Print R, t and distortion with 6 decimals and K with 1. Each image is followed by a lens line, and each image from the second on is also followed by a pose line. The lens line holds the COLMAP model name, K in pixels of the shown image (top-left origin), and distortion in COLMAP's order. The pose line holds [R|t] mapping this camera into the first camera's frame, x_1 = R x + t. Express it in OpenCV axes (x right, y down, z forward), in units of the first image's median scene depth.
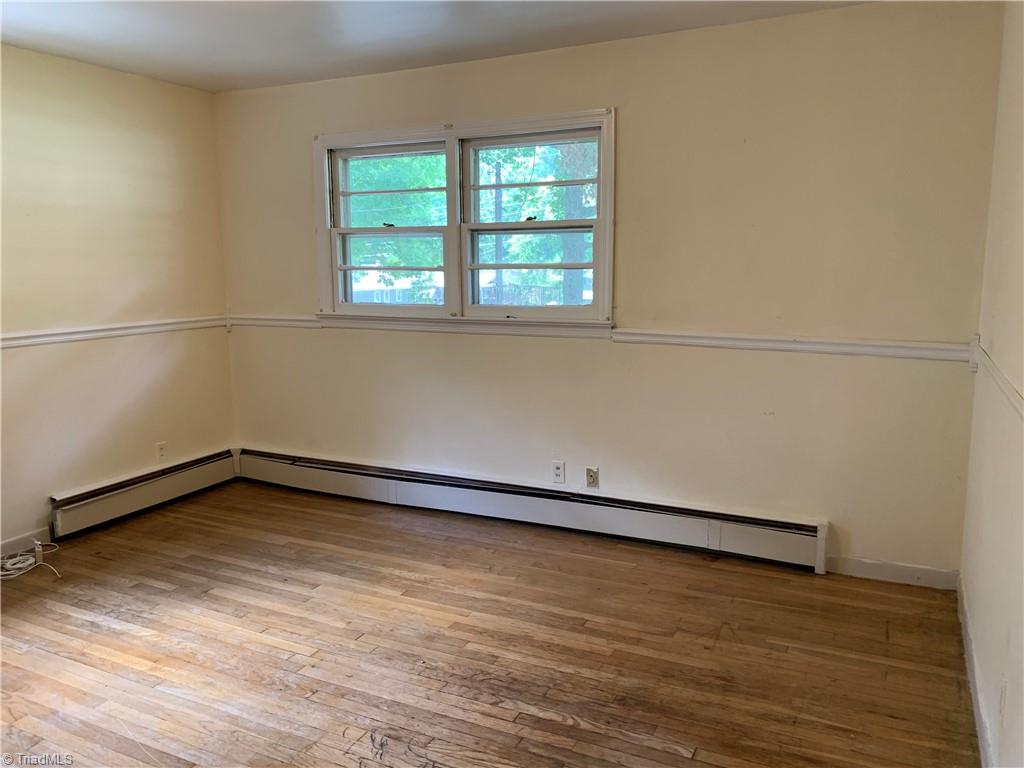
lens RADIAL K [[787.0, 0, 508.8], [0, 787.0, 377.9], [0, 0, 1]] dist [0.002670, 0.008732]
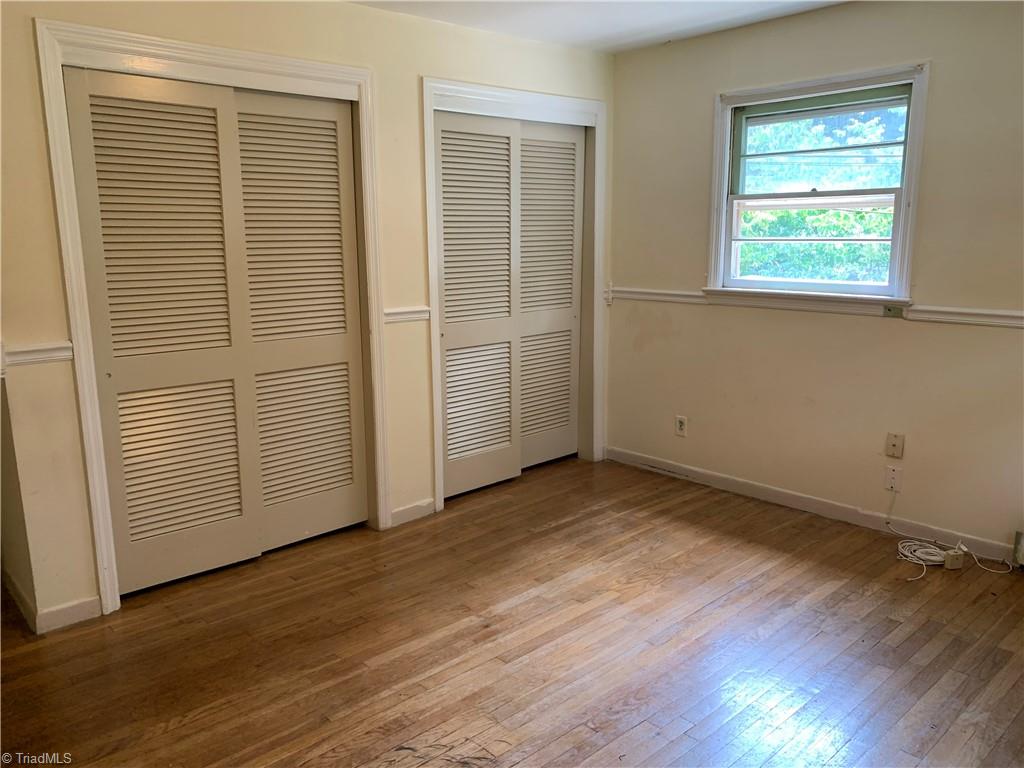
lens RADIAL K [[787.0, 0, 508.8], [0, 787.0, 377.9], [0, 0, 1]] dist [0.002670, 0.008732]
pose [[-0.353601, 0.191732, -0.915536, 0.401155], [-0.124063, 0.960508, 0.249065, -0.147928], [0.927133, 0.201654, -0.315849, 0.840817]]
